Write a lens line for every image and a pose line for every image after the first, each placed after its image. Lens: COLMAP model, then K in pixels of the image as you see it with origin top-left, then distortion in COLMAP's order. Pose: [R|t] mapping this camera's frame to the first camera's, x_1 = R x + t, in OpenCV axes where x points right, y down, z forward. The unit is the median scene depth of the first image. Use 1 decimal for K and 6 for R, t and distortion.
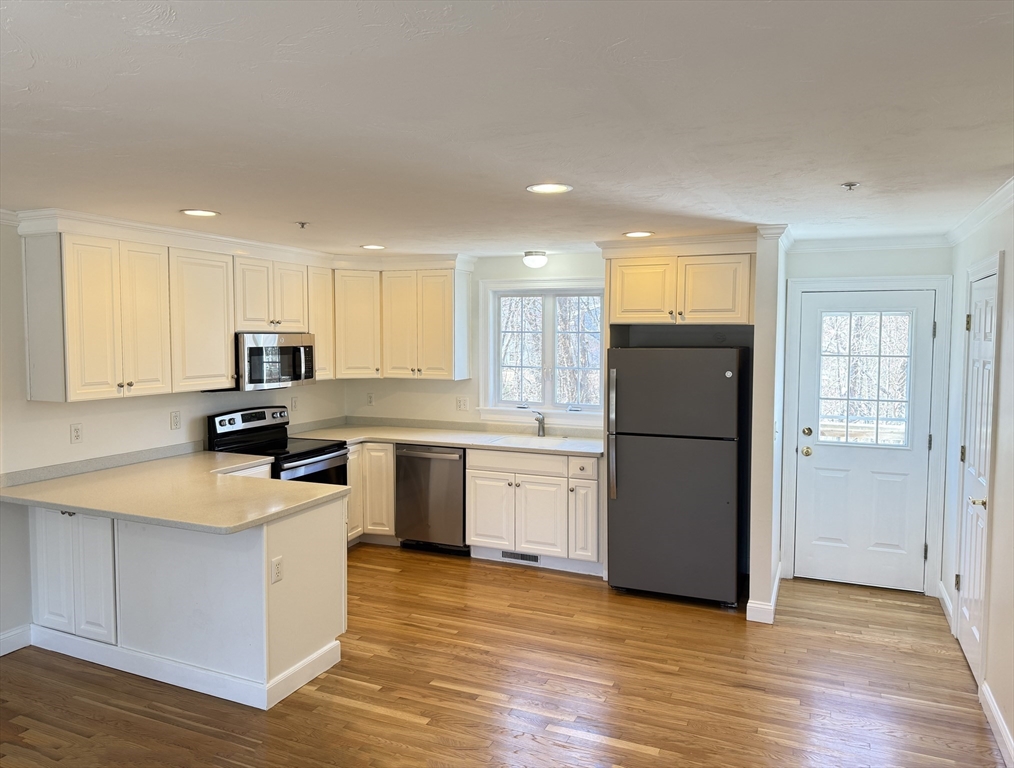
lens RADIAL K [[738.7, 0, 502.7], [0, 738.7, 377.3], [0, 0, 1]] dist [0.009426, 0.002140]
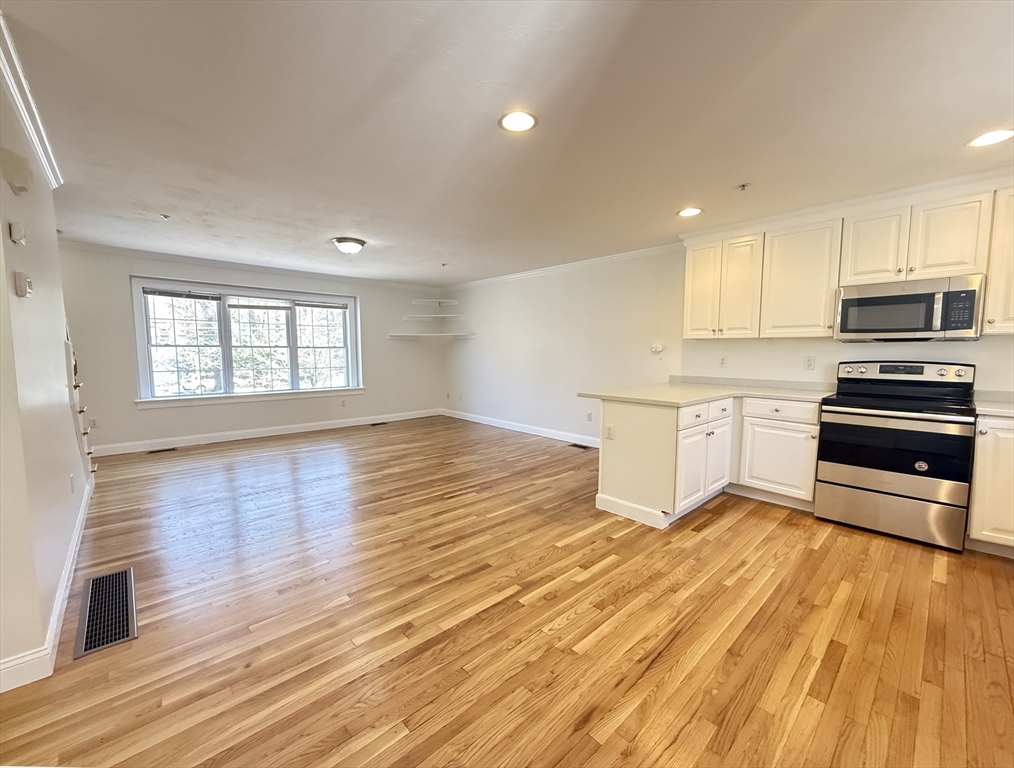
lens RADIAL K [[419.7, 0, 512.7], [0, 419.7, 390.2], [0, 0, 1]] dist [0.014556, 0.000019]
pose [[-0.399824, 0.082515, -0.912870, 0.517338], [-0.061903, 0.991235, 0.116711, 0.059545], [0.914499, 0.103173, -0.391211, 0.954707]]
